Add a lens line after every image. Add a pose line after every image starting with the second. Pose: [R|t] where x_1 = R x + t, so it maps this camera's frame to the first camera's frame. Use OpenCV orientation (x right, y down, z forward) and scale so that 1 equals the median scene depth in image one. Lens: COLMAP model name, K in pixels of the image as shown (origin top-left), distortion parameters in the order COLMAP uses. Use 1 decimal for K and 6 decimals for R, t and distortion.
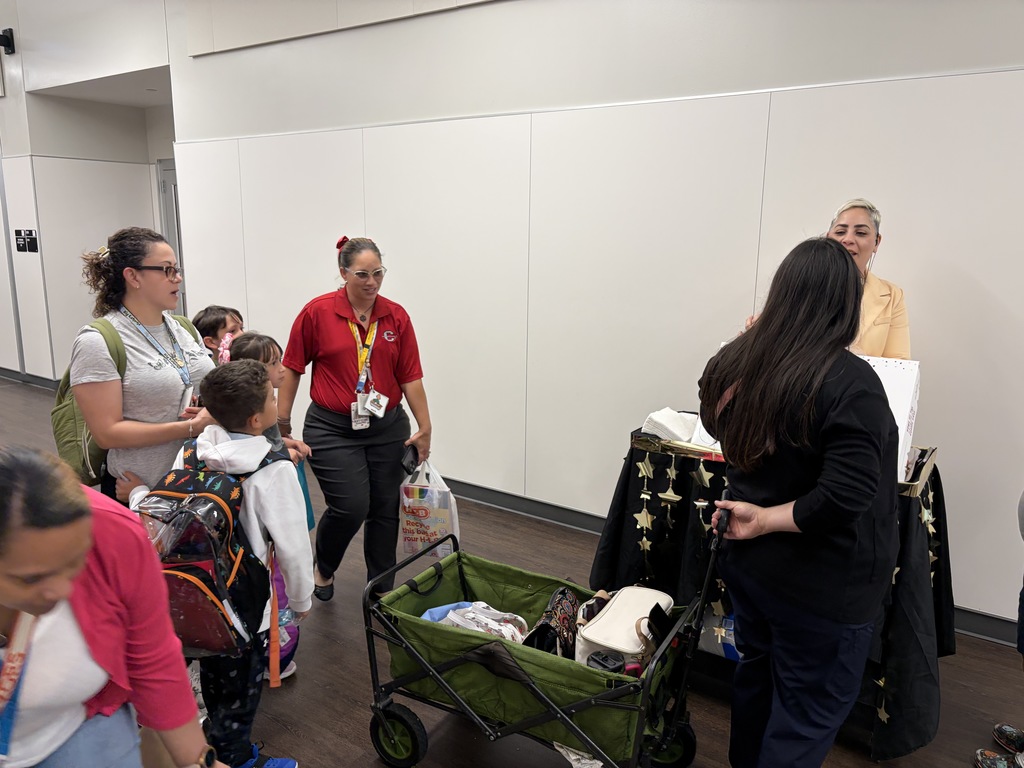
lens RADIAL K [[781.4, 0, 512.0], [0, 781.4, 384.0], [0, 0, 1]] dist [0.036772, -0.006318]
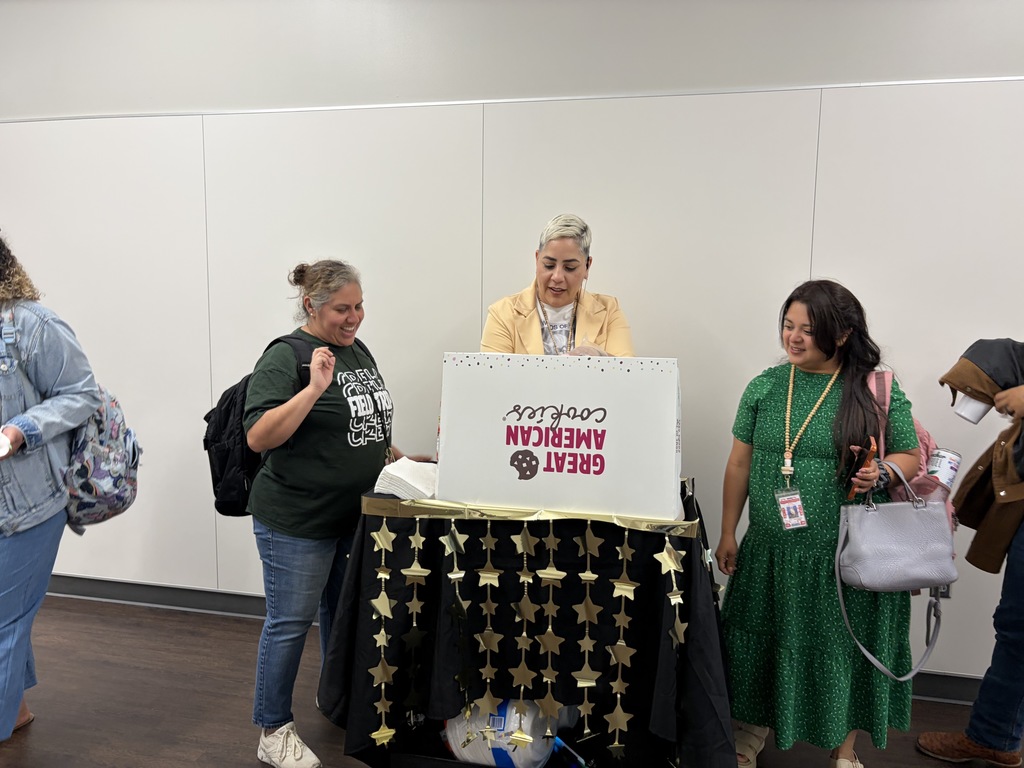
lens RADIAL K [[781.4, 0, 512.0], [0, 781.4, 384.0], [0, 0, 1]] dist [0.036772, -0.006318]
pose [[0.927794, -0.045807, 0.370270, 0.011254], [0.073658, 0.995390, -0.061423, 0.013121], [-0.365750, 0.084261, 0.926891, 0.230610]]
